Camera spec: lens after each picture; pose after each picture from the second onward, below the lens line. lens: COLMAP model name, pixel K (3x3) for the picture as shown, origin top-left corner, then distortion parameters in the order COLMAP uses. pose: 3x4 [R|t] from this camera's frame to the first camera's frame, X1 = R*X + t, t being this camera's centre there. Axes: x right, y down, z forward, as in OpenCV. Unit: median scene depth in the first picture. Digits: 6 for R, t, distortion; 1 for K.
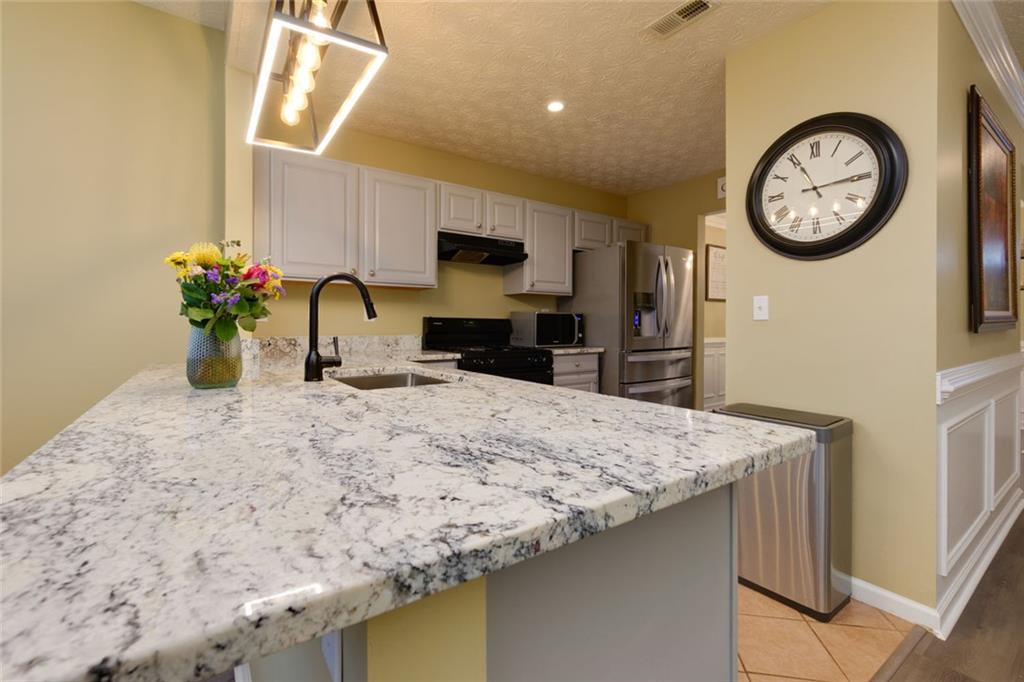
lens RADIAL K [[446.0, 0, 514.4], [0, 446.0, 324.9], [0, 0, 1]] dist [-0.010868, -0.000206]
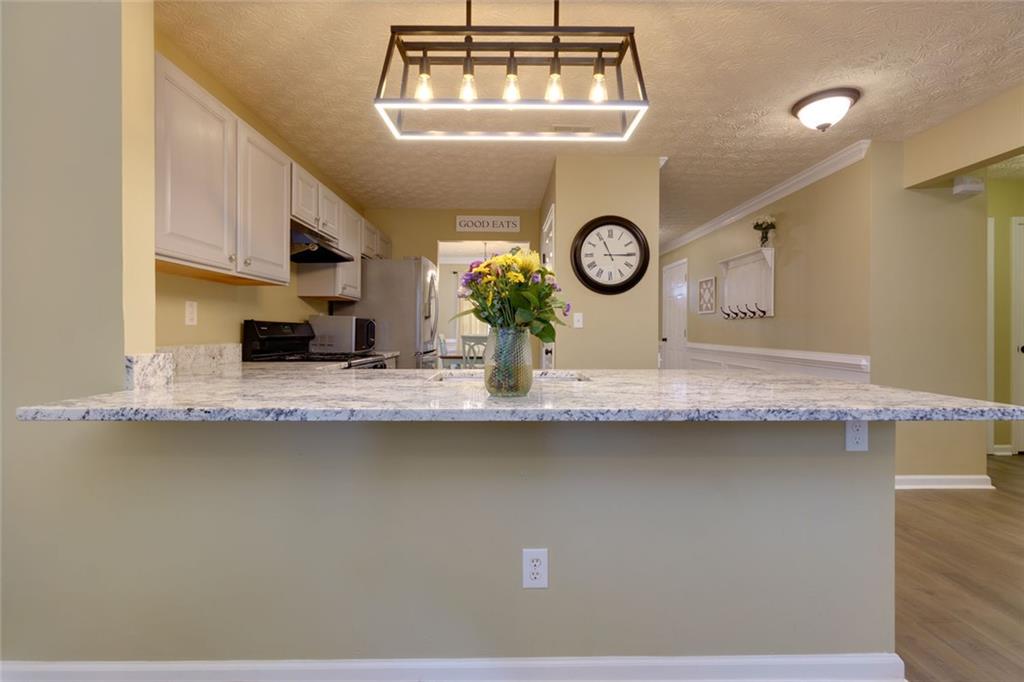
lens RADIAL K [[446.4, 0, 511.9], [0, 446.4, 333.4], [0, 0, 1]] dist [0.001409, 0.000075]
pose [[0.567146, -0.006168, 0.823594, -0.613444], [-0.001415, 0.999963, 0.008463, -0.001730], [-0.823616, -0.005965, 0.567117, 0.171831]]
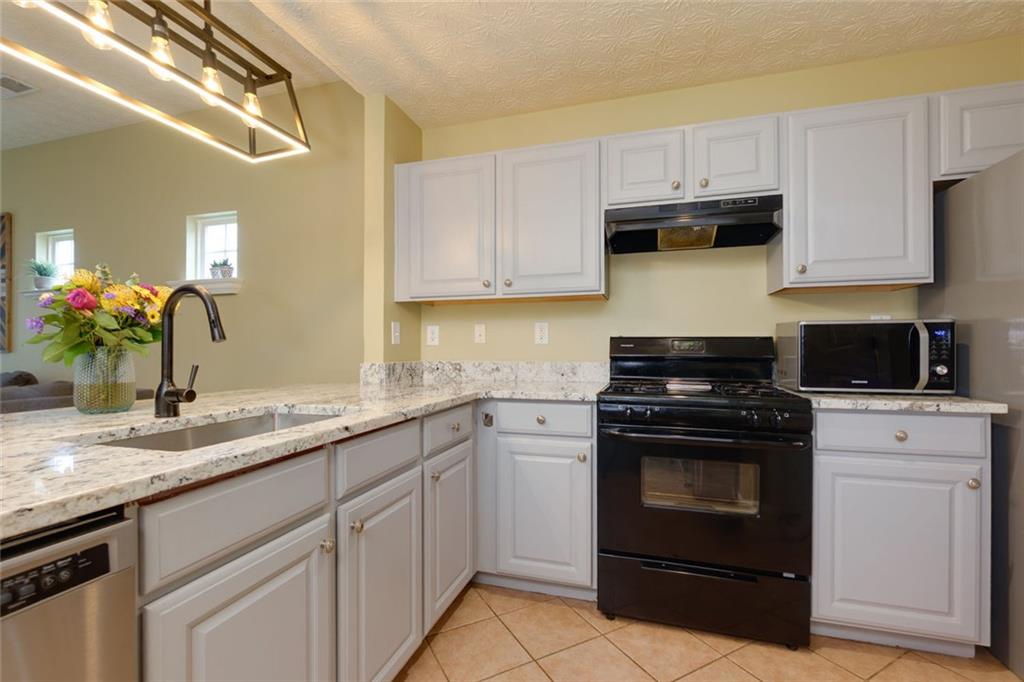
lens RADIAL K [[455.9, 0, 511.6], [0, 455.9, 343.1], [0, 0, 1]] dist [-0.002149, -0.000194]
pose [[0.612615, -0.010924, -0.790306, 0.282846], [0.003992, 0.999934, -0.010727, -0.000345], [0.790371, 0.003416, 0.612619, 0.451900]]
